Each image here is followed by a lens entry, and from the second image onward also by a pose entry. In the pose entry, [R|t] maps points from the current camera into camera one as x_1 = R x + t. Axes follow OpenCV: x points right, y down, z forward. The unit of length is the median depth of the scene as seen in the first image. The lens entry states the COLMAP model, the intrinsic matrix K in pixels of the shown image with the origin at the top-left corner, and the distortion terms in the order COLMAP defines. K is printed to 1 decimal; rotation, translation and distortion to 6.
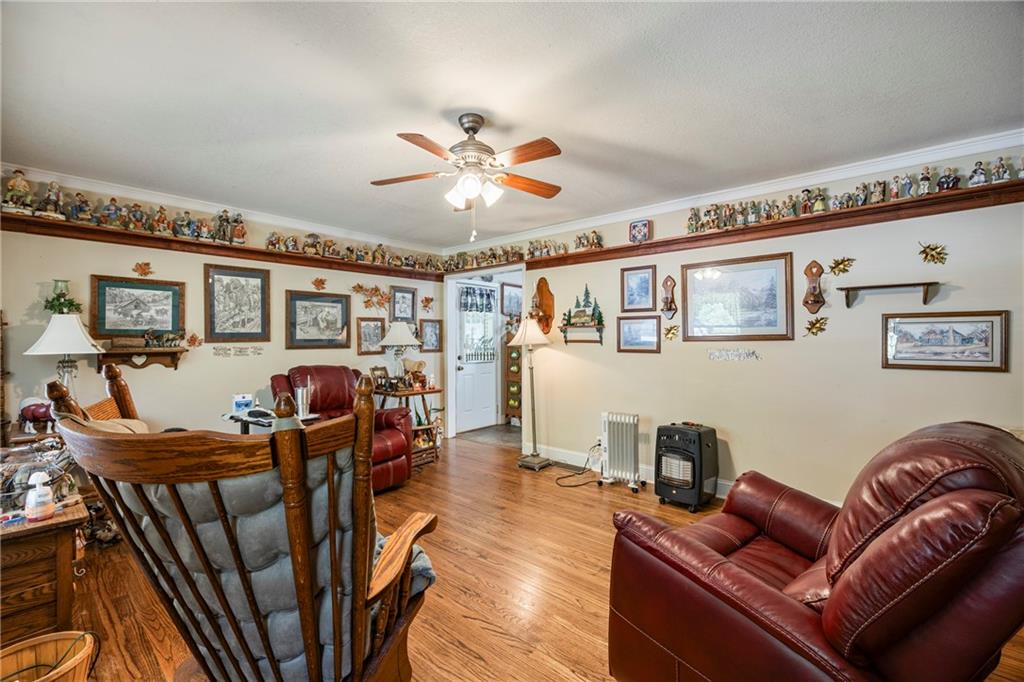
lens RADIAL K [[466.9, 0, 509.6], [0, 466.9, 341.5], [0, 0, 1]] dist [-0.018945, -0.000511]
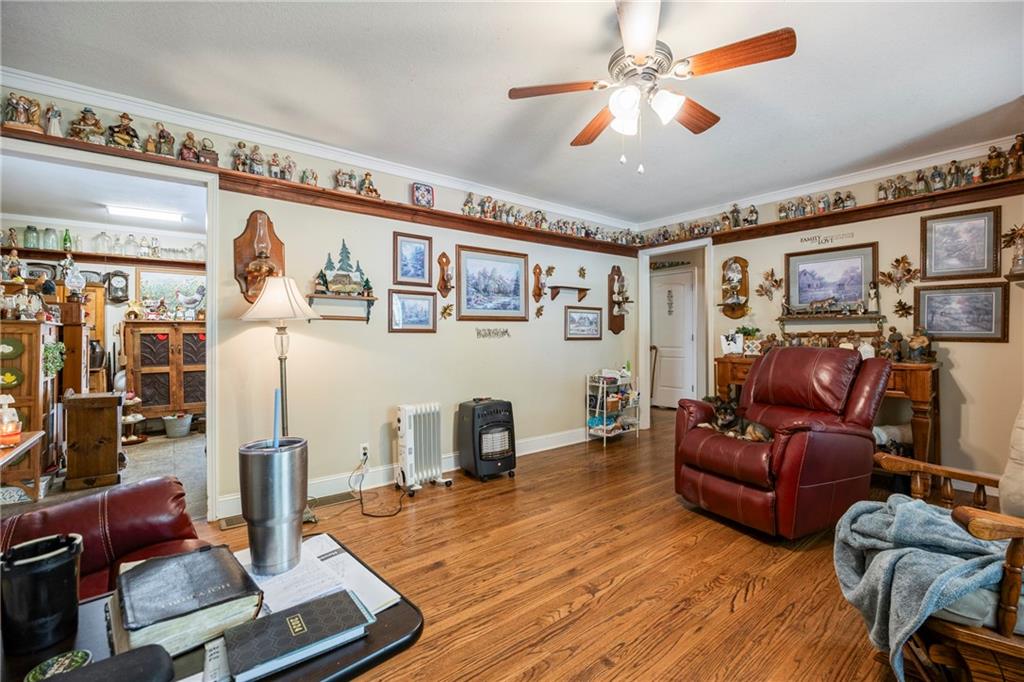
lens RADIAL K [[466.9, 0, 509.5], [0, 466.9, 336.7], [0, 0, 1]] dist [-0.018945, -0.000511]
pose [[0.119744, -0.010593, 0.992748, -0.591056], [-0.004360, 0.999928, 0.011195, 0.021469], [-0.992795, -0.005669, 0.119689, 0.738930]]
